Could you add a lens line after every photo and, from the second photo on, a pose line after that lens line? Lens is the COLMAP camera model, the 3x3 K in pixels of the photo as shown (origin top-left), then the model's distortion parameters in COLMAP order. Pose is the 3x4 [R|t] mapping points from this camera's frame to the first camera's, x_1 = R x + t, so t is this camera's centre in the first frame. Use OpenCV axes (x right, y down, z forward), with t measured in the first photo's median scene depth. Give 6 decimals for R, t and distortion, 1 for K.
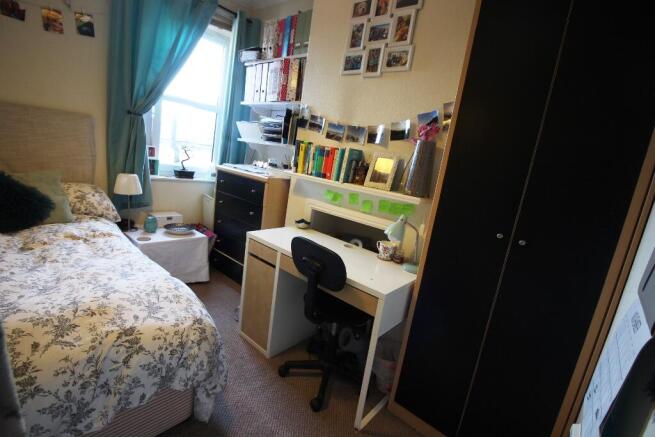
lens RADIAL K [[308.6, 0, 326.6], [0, 308.6, 217.1], [0, 0, 1]] dist [-0.016489, -0.000019]
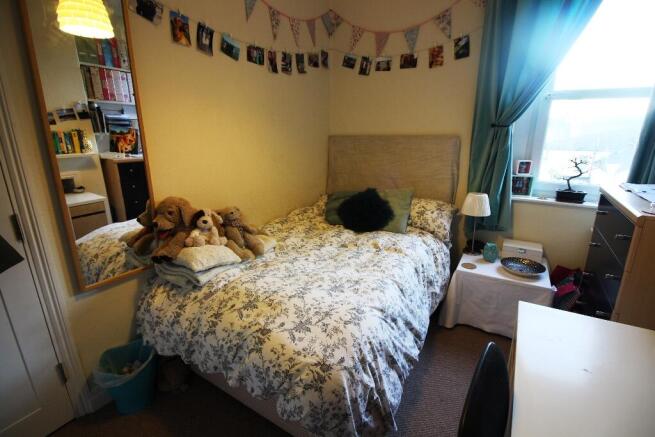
lens RADIAL K [[308.6, 0, 325.3], [0, 308.6, 219.4], [0, 0, 1]] dist [-0.016489, -0.000019]
pose [[0.133010, 0.129841, -0.982573, 0.274464], [-0.159149, 0.981315, 0.108131, -0.119274], [0.978254, 0.141993, 0.151188, 0.557554]]
